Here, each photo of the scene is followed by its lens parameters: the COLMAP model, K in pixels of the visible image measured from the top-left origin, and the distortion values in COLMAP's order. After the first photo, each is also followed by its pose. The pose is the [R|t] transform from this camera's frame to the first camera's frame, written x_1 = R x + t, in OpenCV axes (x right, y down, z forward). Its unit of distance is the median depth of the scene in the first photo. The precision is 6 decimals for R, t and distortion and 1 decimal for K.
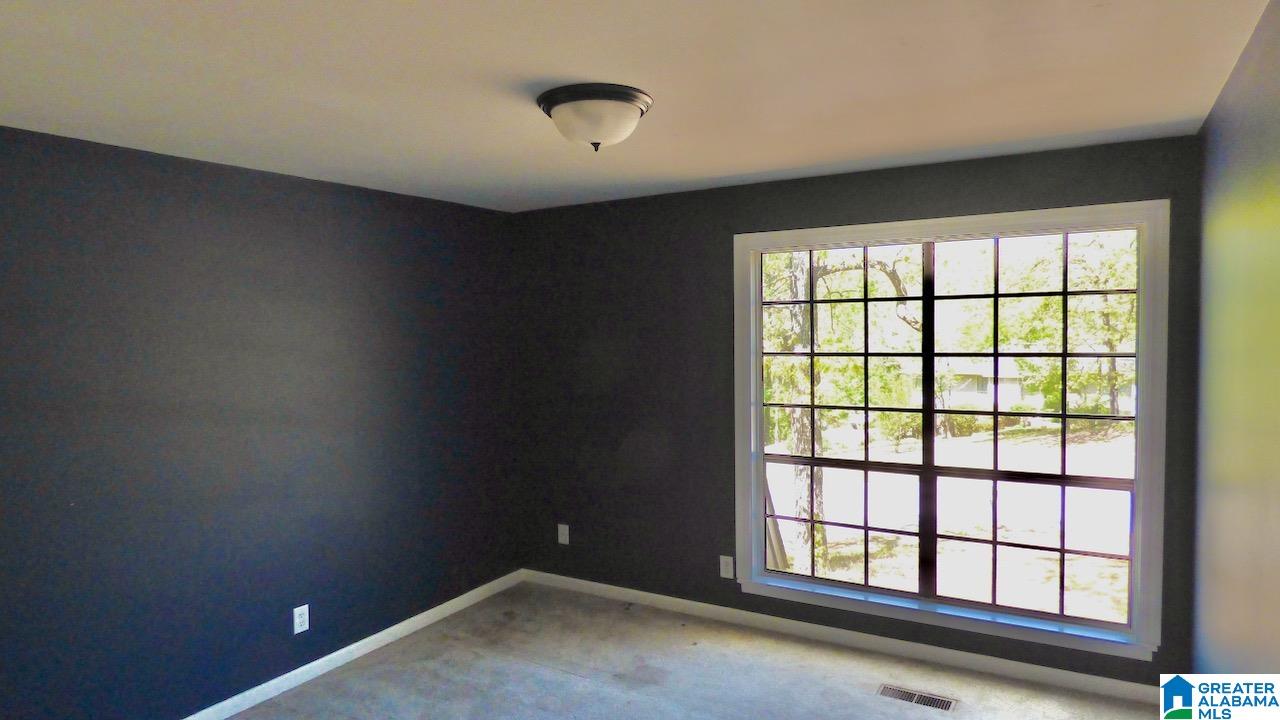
lens RADIAL K [[771.0, 0, 649.6], [0, 771.0, 360.0], [0, 0, 1]] dist [0.000778, -0.002030]
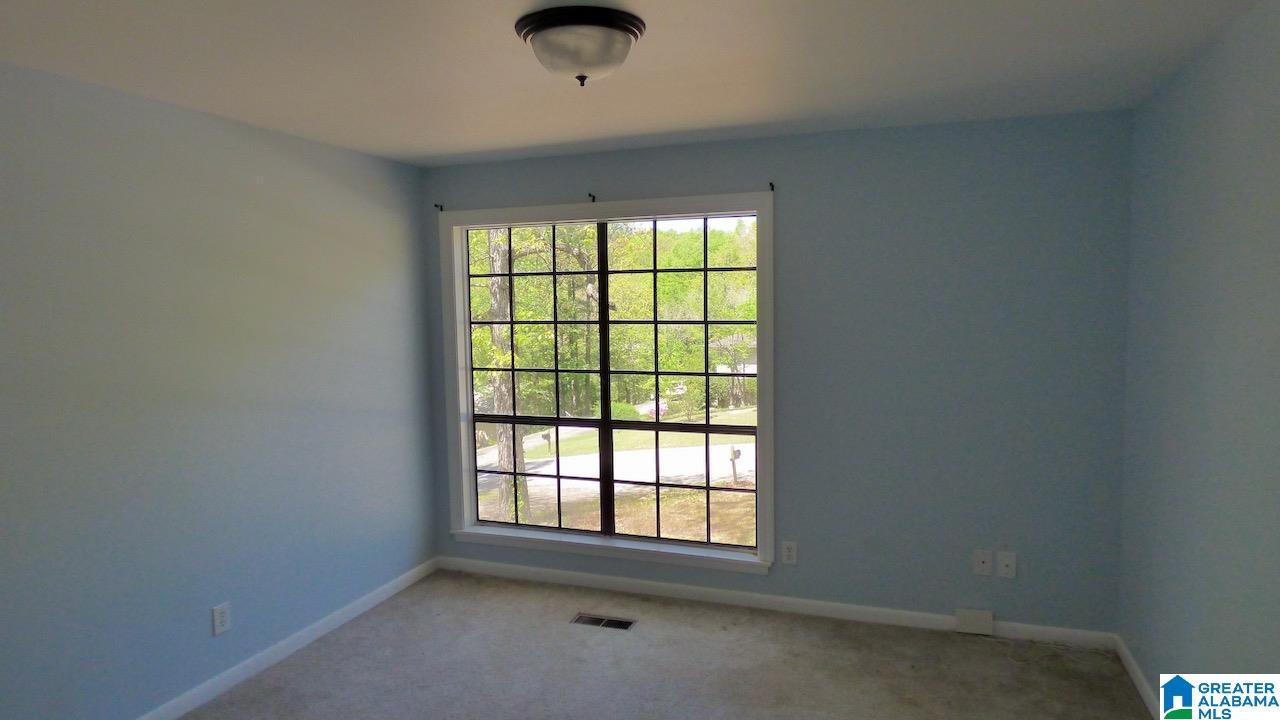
lens RADIAL K [[771.0, 0, 645.2], [0, 771.0, 365.5], [0, 0, 1]] dist [0.000778, -0.002030]
pose [[0.985328, -0.014074, 0.170088, 0.223165], [0.005909, 0.998810, 0.048411, 0.001564], [-0.170567, -0.046695, 0.984239, -0.126782]]
